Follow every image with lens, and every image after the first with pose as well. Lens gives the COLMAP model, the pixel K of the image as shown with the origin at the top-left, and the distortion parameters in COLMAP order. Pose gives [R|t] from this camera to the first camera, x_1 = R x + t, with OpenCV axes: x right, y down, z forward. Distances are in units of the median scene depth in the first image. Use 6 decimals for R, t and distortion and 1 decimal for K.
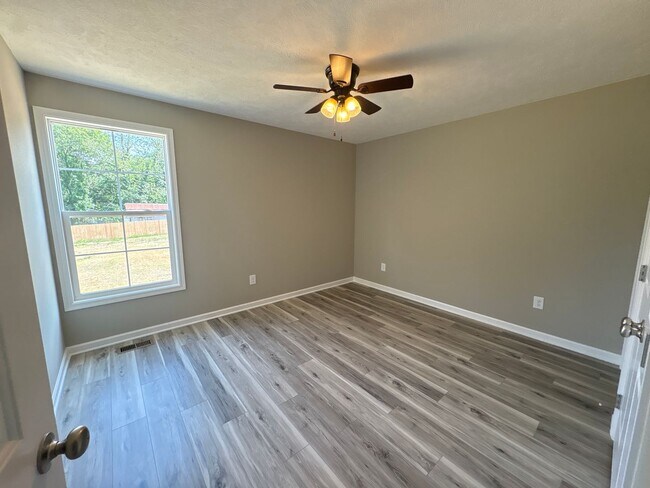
lens RADIAL K [[259.5, 0, 325.0], [0, 259.5, 244.0], [0, 0, 1]] dist [-0.000593, 0.000133]
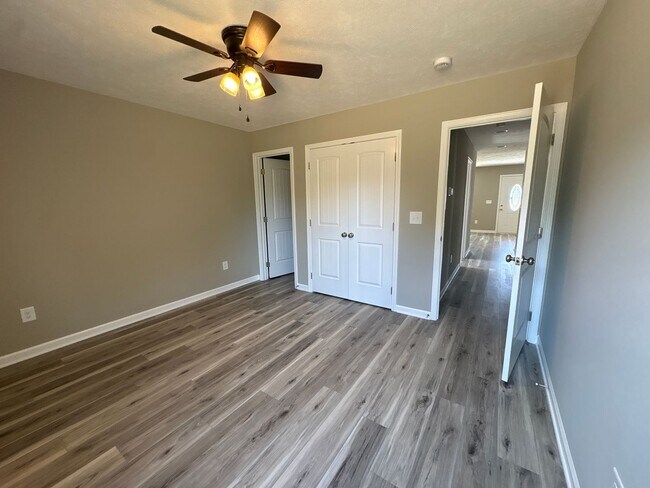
lens RADIAL K [[259.5, 0, 325.0], [0, 259.5, 244.0], [0, 0, 1]] dist [-0.000593, 0.000133]
pose [[-0.285690, -0.162365, 0.944468, -0.766472], [0.152999, 0.965174, 0.212205, -0.125466], [-0.946030, 0.205127, -0.250899, 0.909297]]
